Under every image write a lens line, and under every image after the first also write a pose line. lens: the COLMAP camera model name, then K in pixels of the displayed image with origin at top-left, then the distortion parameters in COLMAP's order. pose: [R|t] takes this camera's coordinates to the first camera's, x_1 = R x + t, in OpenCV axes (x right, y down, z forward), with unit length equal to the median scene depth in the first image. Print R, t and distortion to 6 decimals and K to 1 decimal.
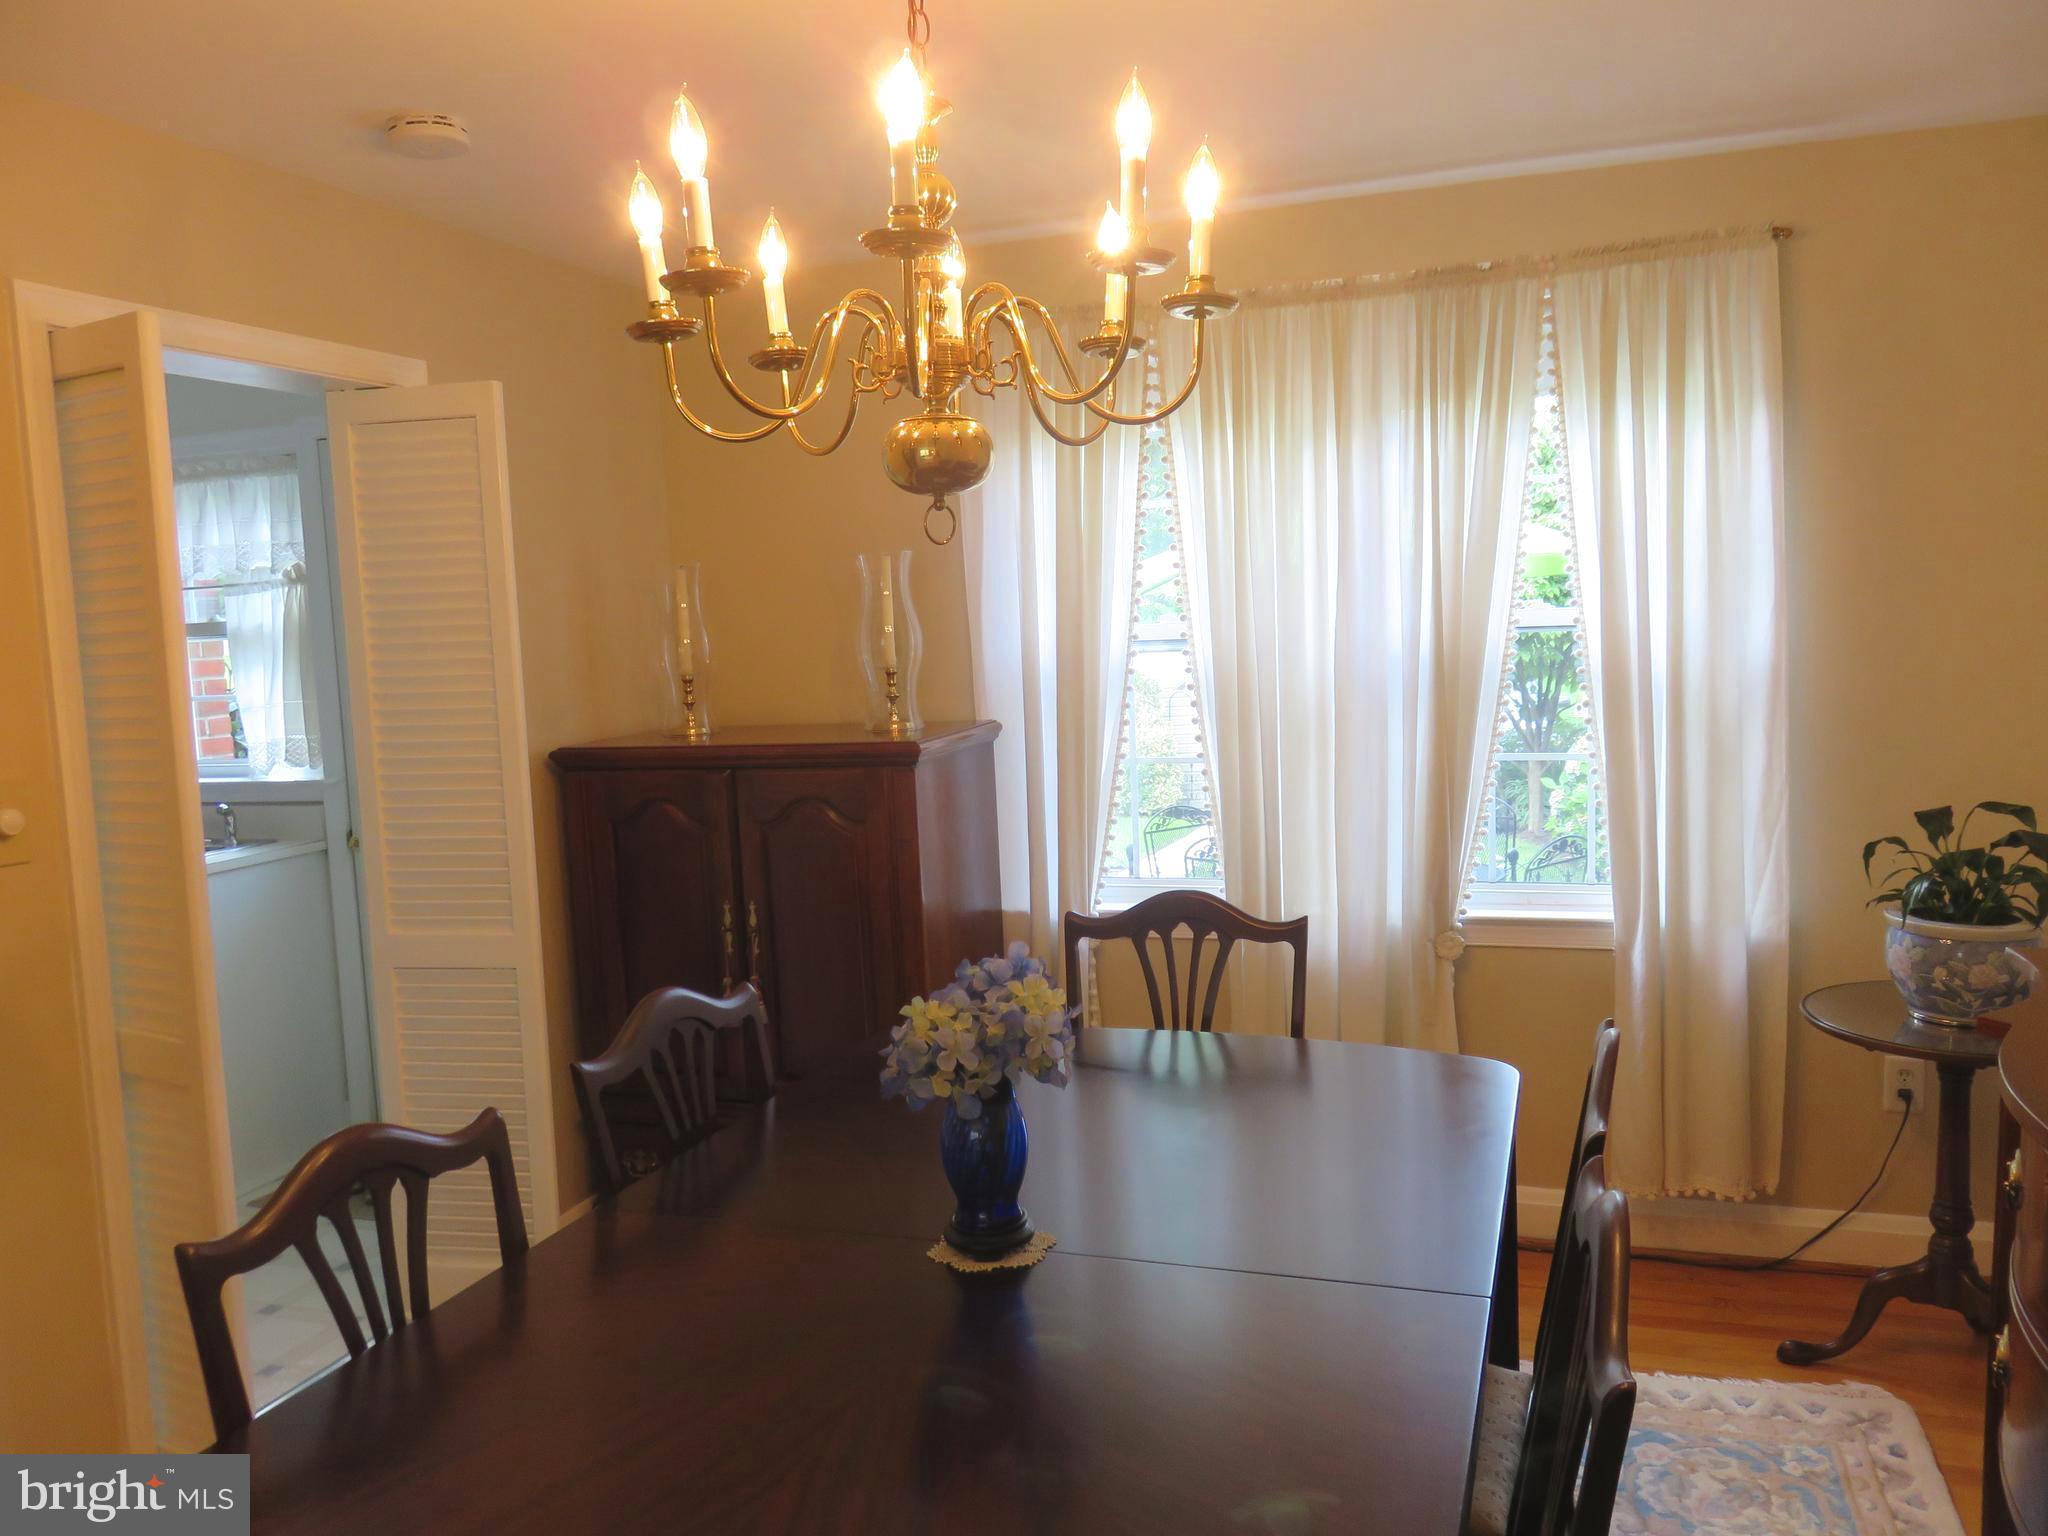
lens RADIAL K [[1538.9, 0, 1013.7], [0, 1538.9, 769.7], [0, 0, 1]] dist [-0.021279, 0.017742]
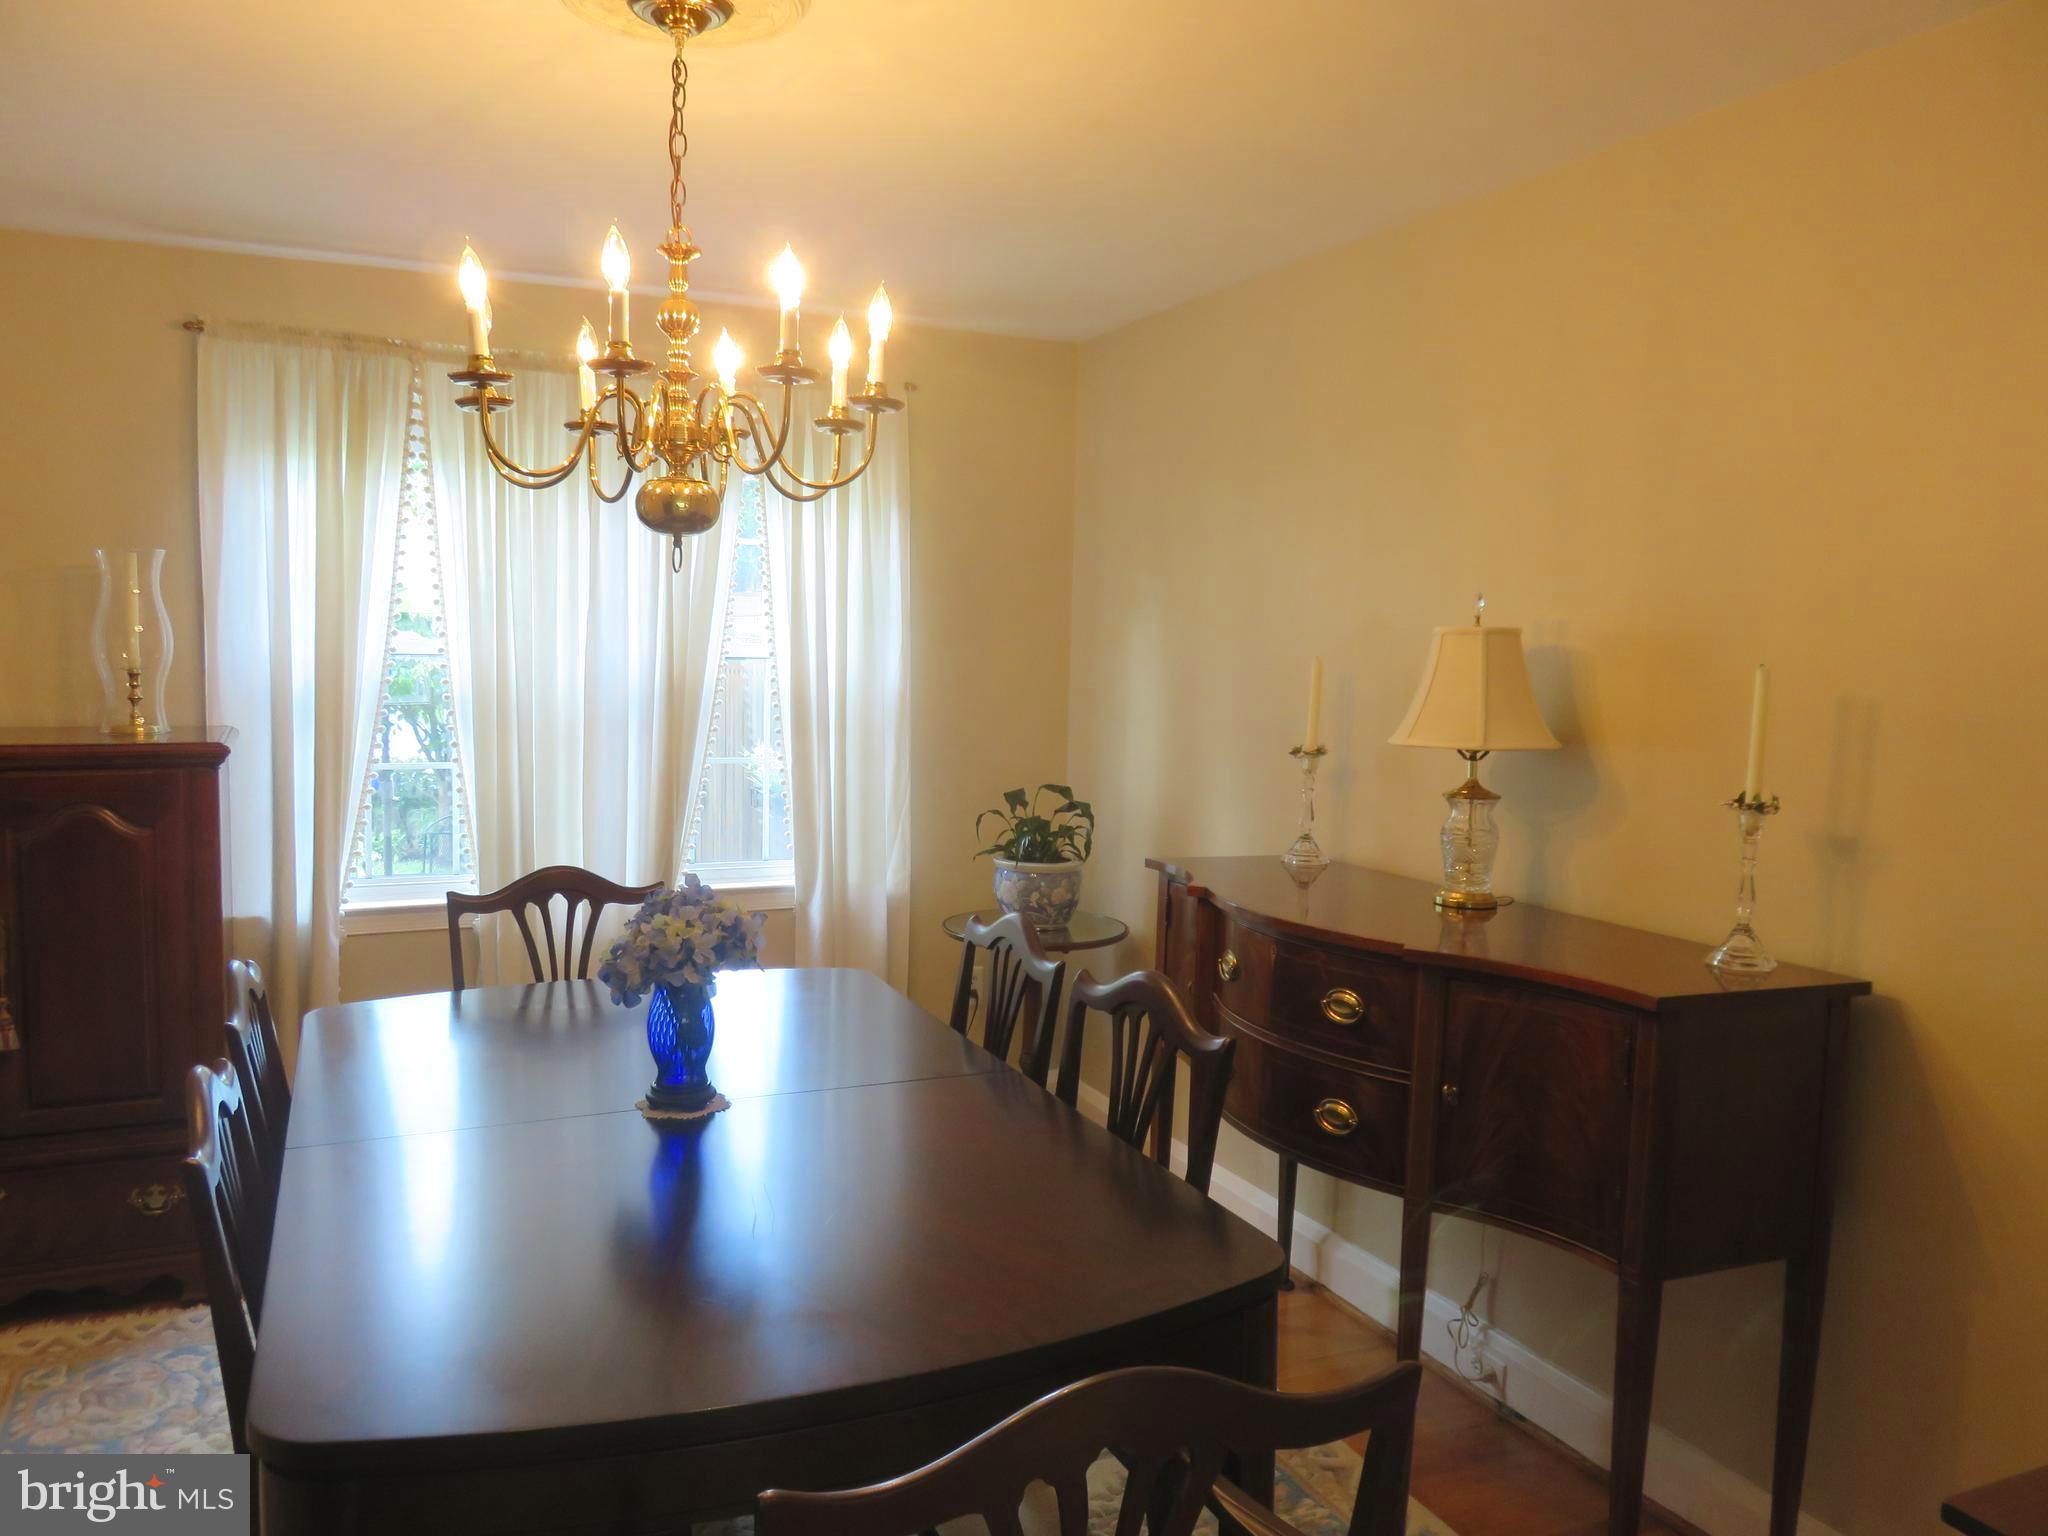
lens RADIAL K [[1538.9, 0, 1030.4], [0, 1538.9, 761.9], [0, 0, 1]] dist [-0.021279, 0.017742]
pose [[0.721984, 0.001315, 0.691908, -0.392769], [0.019382, 0.999567, -0.022125, 0.028436], [-0.691638, 0.029385, 0.721646, -0.091539]]
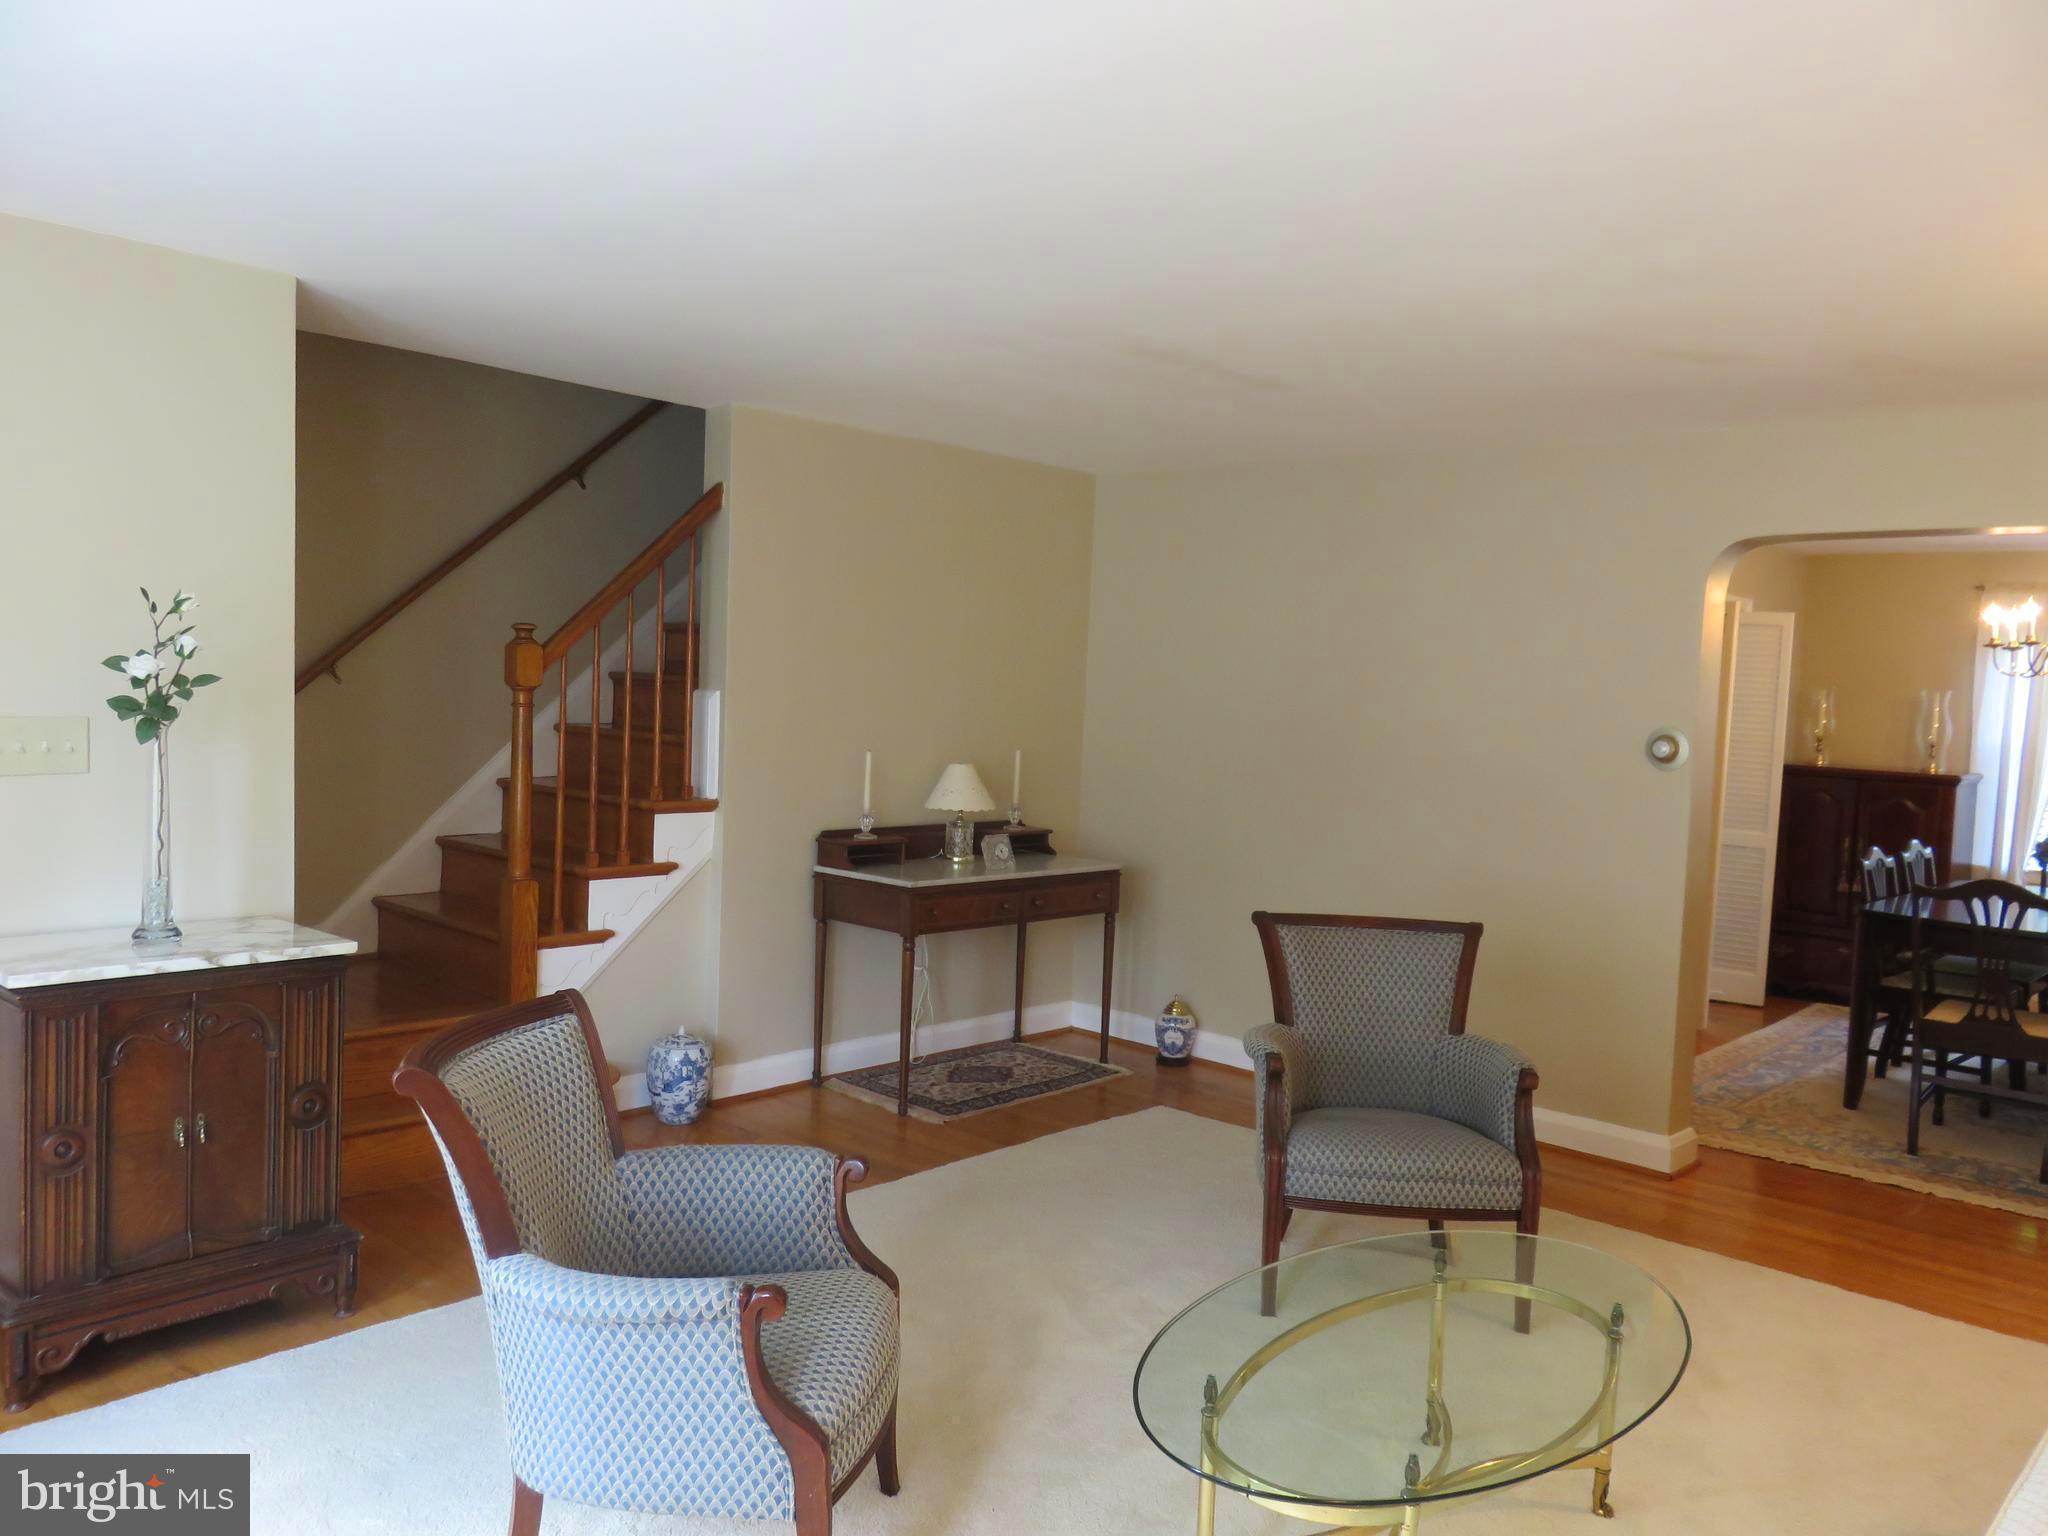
lens RADIAL K [[1538.9, 0, 1020.4], [0, 1538.9, 772.1], [0, 0, 1]] dist [-0.021279, 0.017742]
pose [[0.909091, 0.110067, -0.401794, -0.442603], [-0.124892, 0.992112, -0.010801, 0.186295], [0.397436, 0.060000, 0.915666, -1.743882]]
